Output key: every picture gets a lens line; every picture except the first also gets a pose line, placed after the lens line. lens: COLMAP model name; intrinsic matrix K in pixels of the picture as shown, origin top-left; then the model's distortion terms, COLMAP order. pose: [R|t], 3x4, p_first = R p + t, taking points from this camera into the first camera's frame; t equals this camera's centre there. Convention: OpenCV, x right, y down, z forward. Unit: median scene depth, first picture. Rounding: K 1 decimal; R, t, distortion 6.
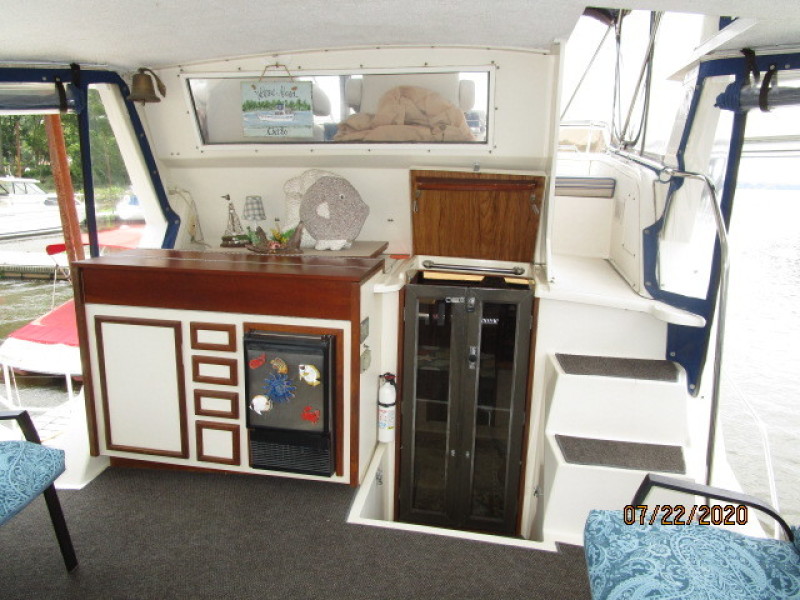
lens RADIAL K [[589.0, 0, 402.1], [0, 589.0, 299.8], [0, 0, 1]] dist [-0.015757, -0.009567]
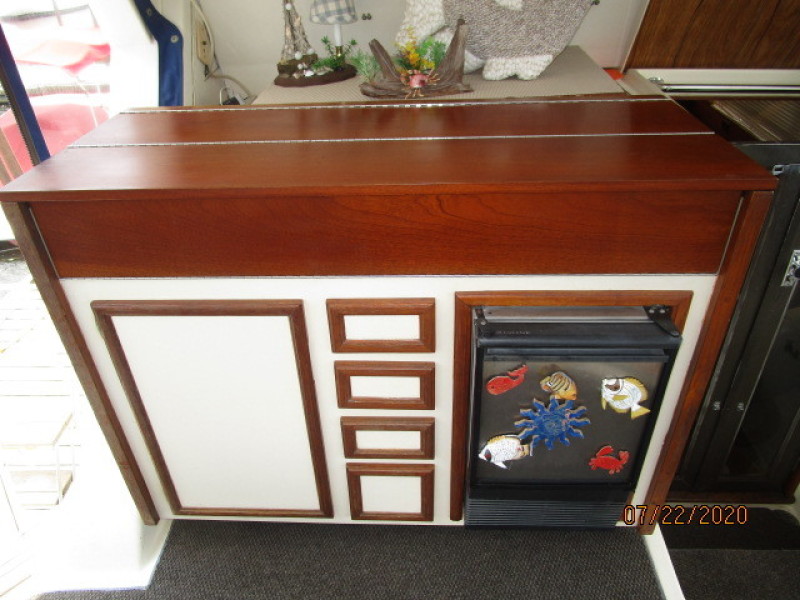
lens RADIAL K [[580.9, 0, 401.7], [0, 580.9, 302.6], [0, 0, 1]] dist [-0.006934, -0.006677]
pose [[0.990737, -0.114729, 0.072651, -0.327434], [0.081498, 0.930278, 0.357689, -0.108642], [-0.108623, -0.348455, 0.931010, 0.574801]]
